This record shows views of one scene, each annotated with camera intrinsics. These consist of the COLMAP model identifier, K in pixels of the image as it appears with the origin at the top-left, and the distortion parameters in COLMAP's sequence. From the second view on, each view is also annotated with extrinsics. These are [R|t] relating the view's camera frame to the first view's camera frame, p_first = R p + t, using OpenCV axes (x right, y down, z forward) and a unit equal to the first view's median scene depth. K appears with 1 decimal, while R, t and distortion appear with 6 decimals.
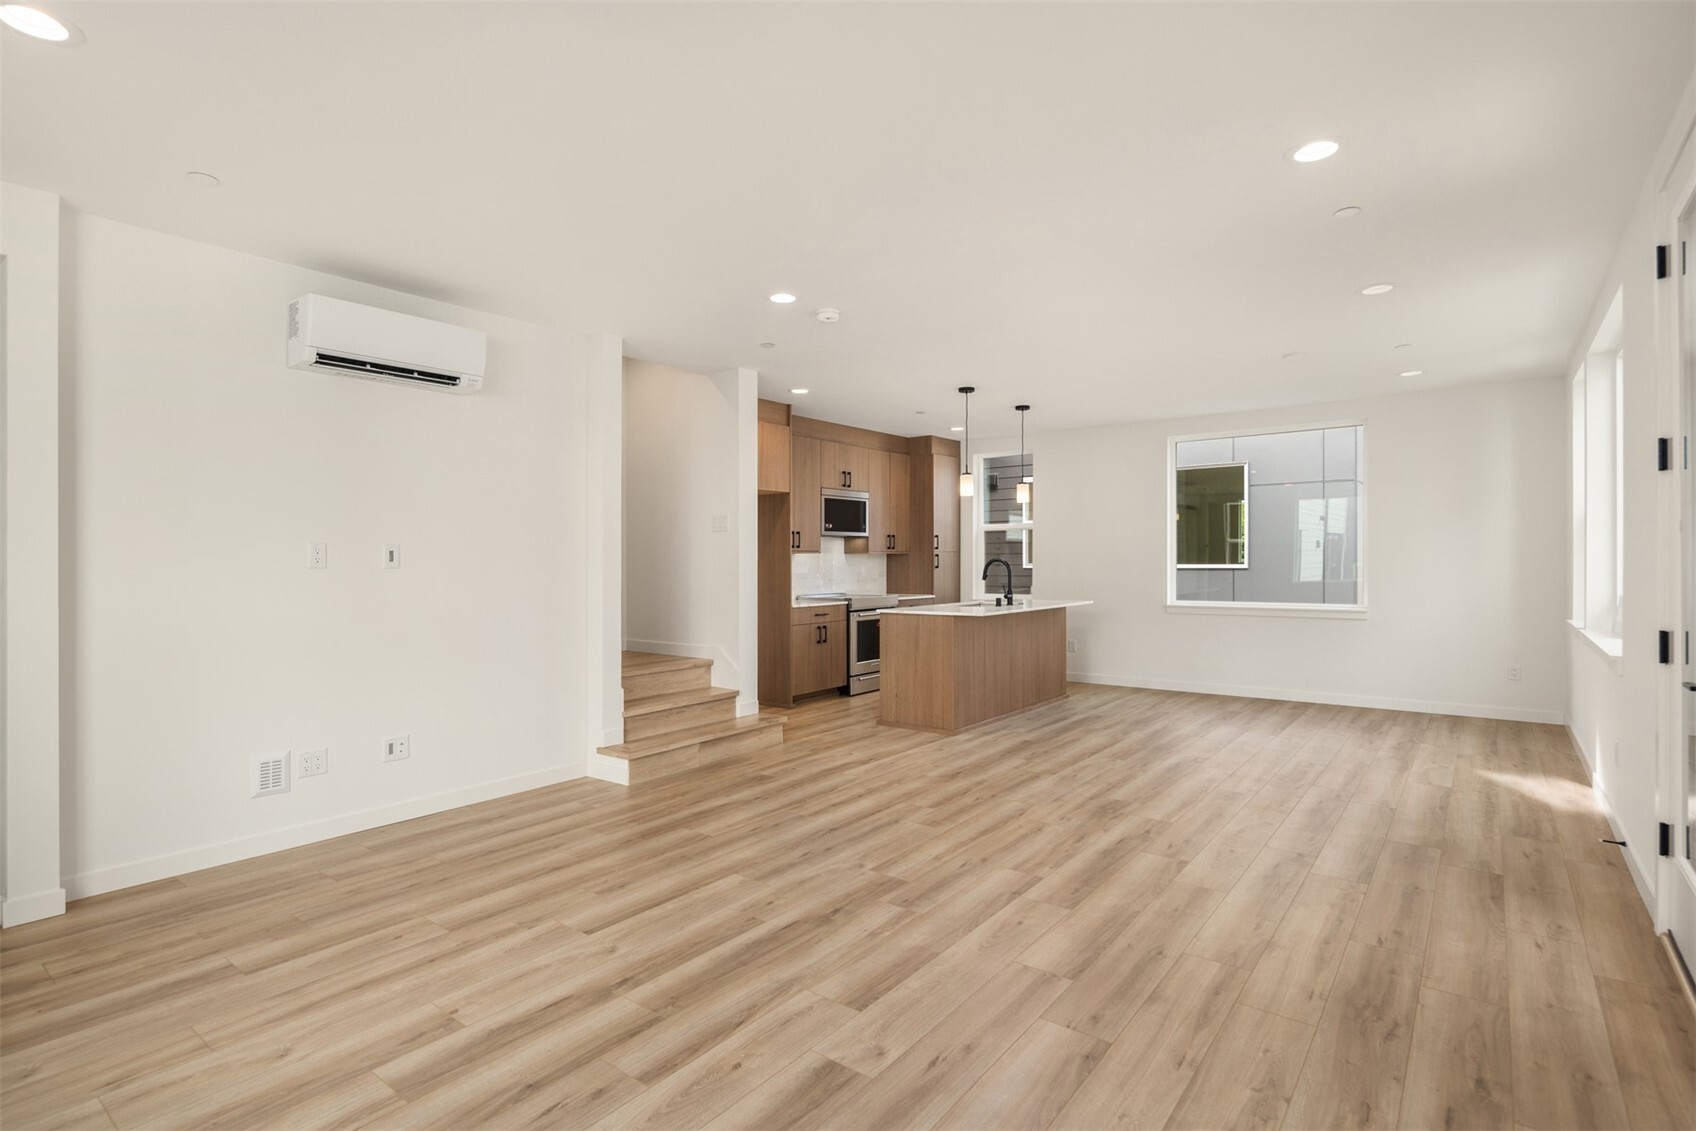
lens RADIAL K [[828.7, 0, 842.4], [0, 828.7, 567.0], [0, 0, 1]] dist [0.001370, -0.000170]
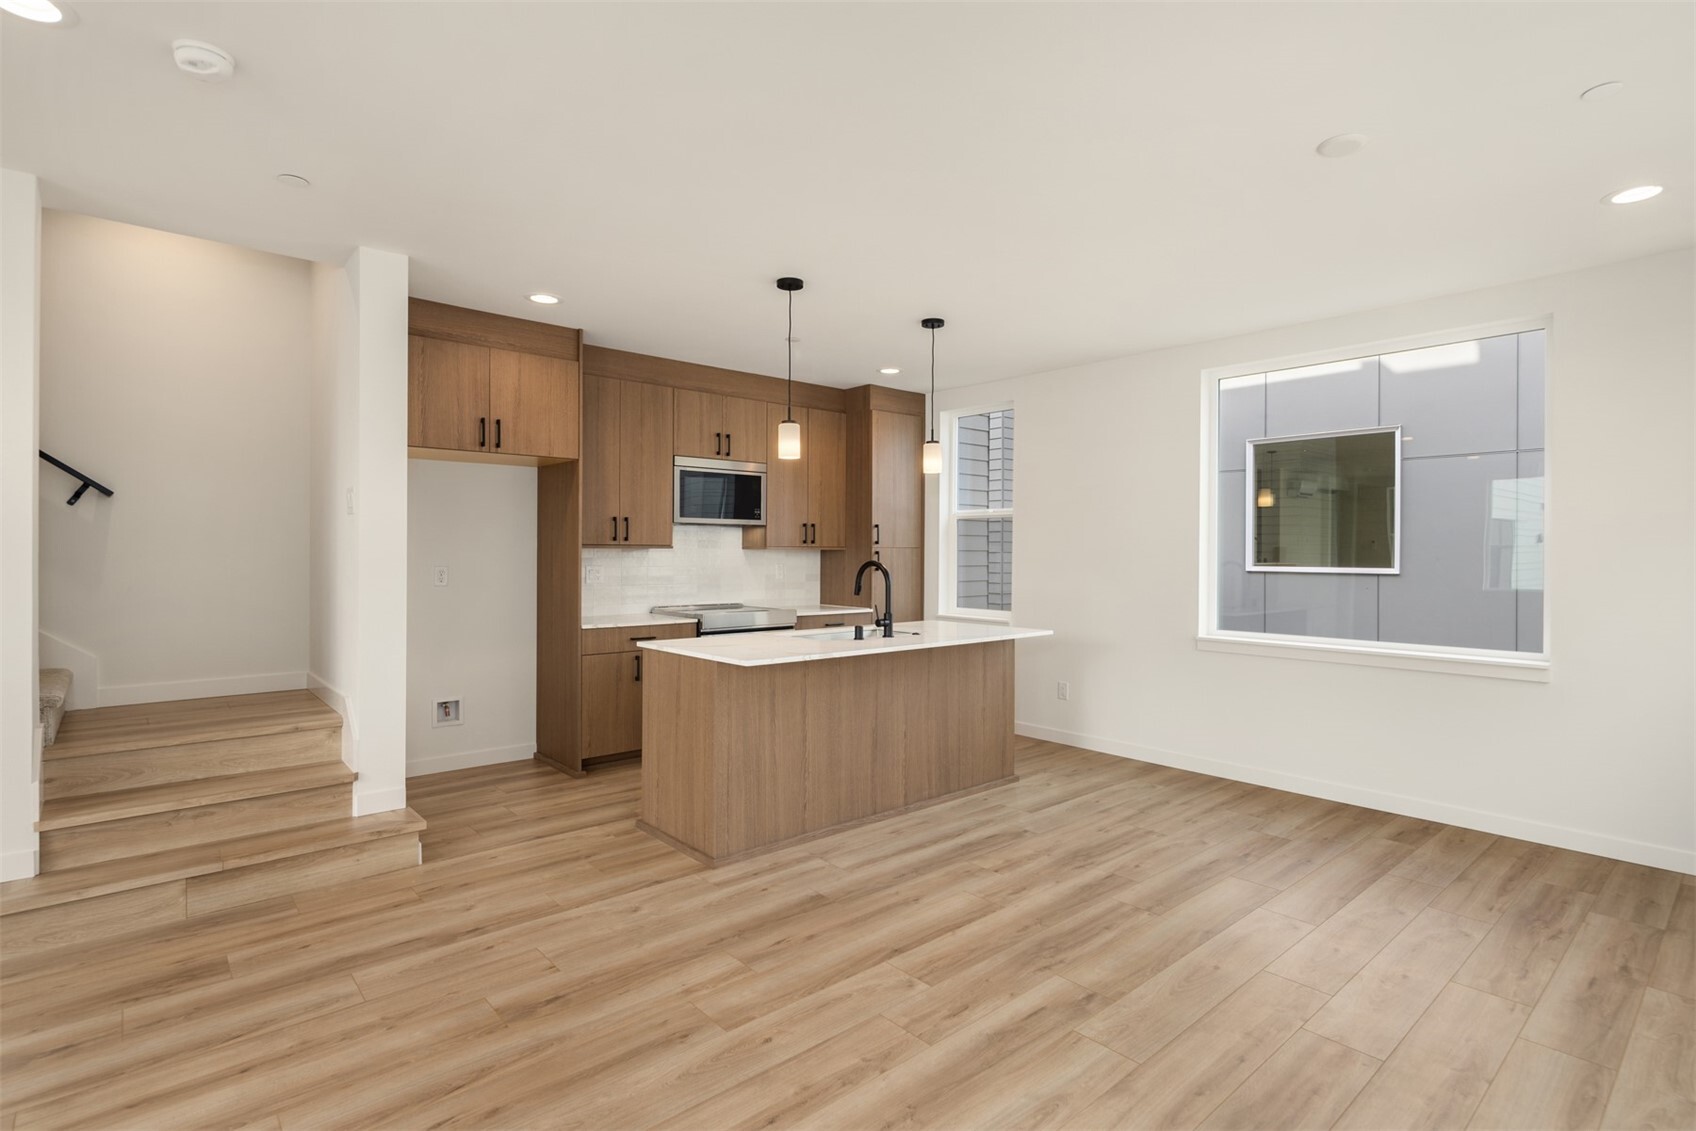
lens RADIAL K [[824.5, 0, 844.6], [0, 824.5, 558.4], [0, 0, 1]] dist [-0.001076, -0.001135]
pose [[0.981835, 0.014774, -0.189163, 0.342607], [-0.014534, 0.999891, 0.002654, -0.016910], [0.189181, 0.000144, 0.981942, 0.467795]]
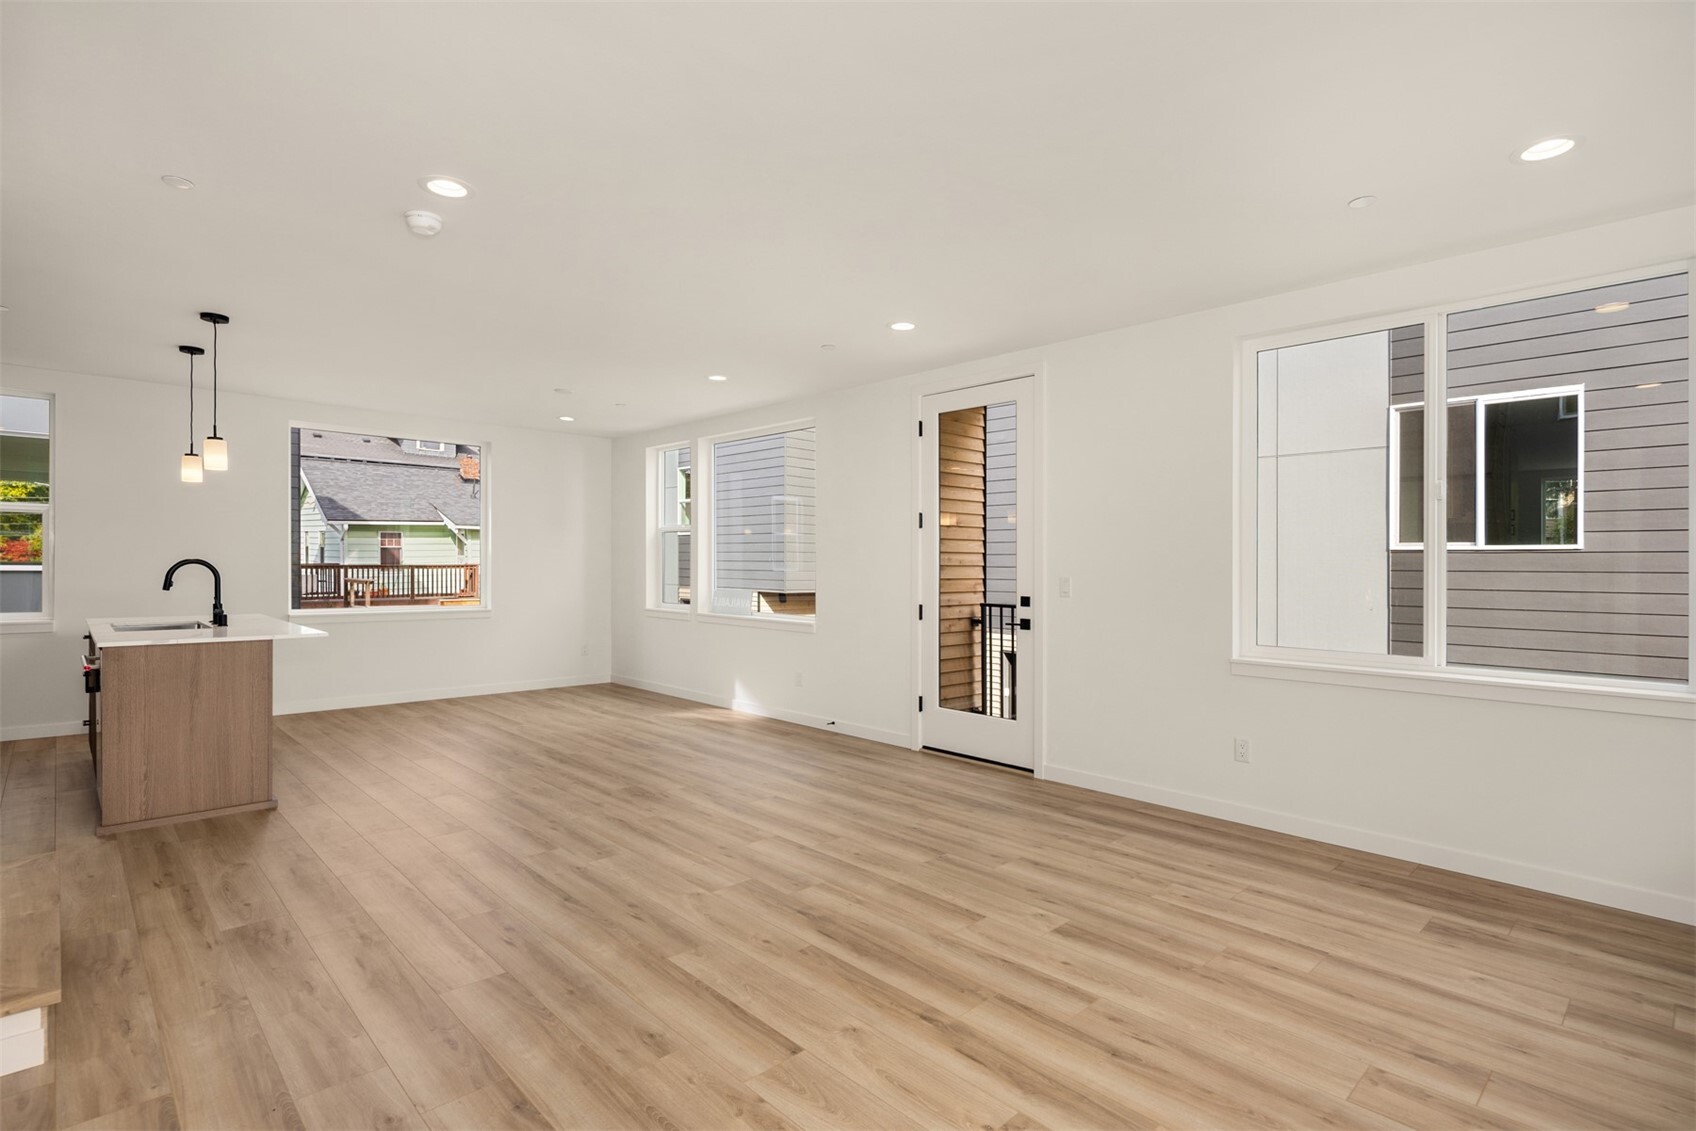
lens RADIAL K [[828.7, 0, 842.4], [0, 828.7, 567.0], [0, 0, 1]] dist [0.001370, -0.000170]
pose [[0.149975, 0.003779, 0.988683, -0.525316], [-0.001305, 0.999993, -0.003624, -0.004563], [-0.988689, -0.000747, 0.149979, 0.413086]]
